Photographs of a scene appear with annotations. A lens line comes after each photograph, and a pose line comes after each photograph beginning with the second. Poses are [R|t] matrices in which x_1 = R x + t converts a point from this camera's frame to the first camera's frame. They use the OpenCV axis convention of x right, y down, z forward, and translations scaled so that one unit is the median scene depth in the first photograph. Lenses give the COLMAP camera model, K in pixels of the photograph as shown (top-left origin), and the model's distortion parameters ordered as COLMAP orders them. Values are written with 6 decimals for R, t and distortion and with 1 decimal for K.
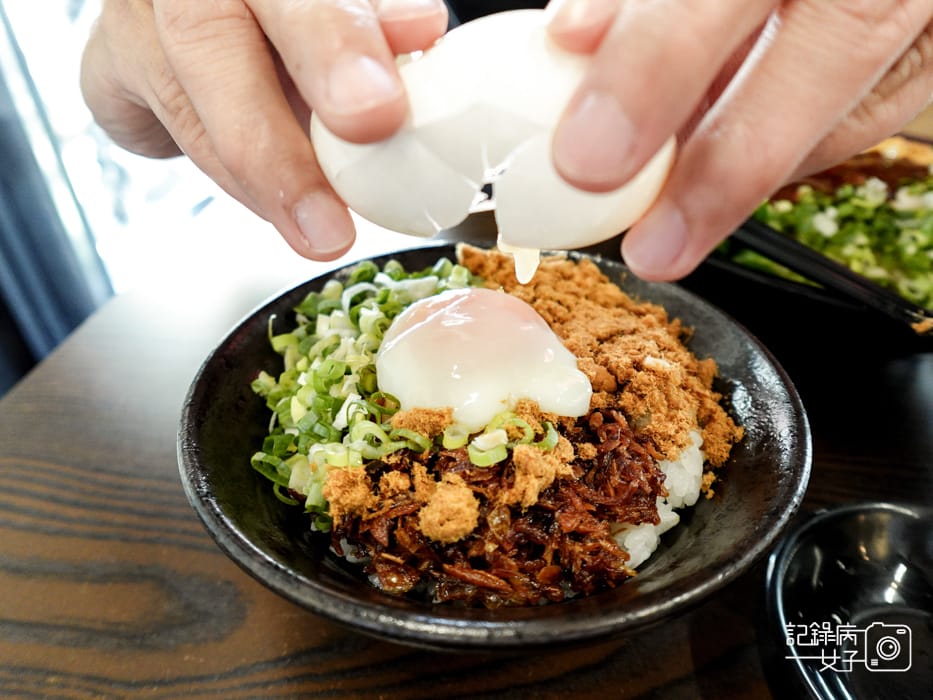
lens RADIAL K [[540.7, 0, 468.0], [0, 540.7, 420.3], [0, 0, 1]] dist [-0.005960, -0.000921]
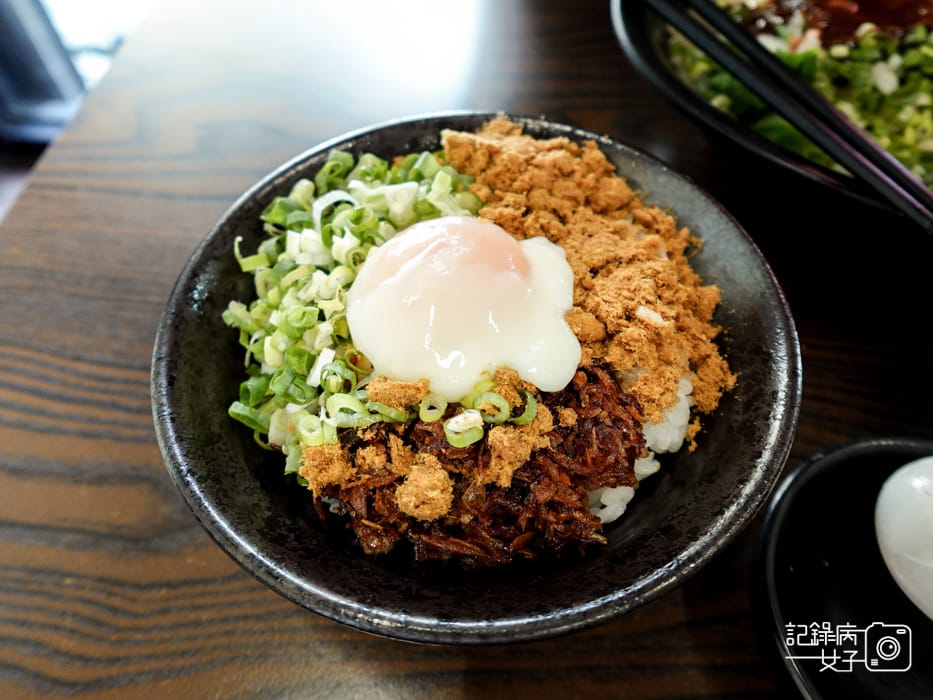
lens RADIAL K [[587.1, 0, 466.5], [0, 587.1, 350.0], [0, 0, 1]] dist [-0.005537, -0.001790]
pose [[0.999833, 0.004035, -0.017826, 0.052461], [0.000644, 0.966949, 0.254968, -0.310142], [0.018266, -0.254937, 0.966785, -0.000978]]
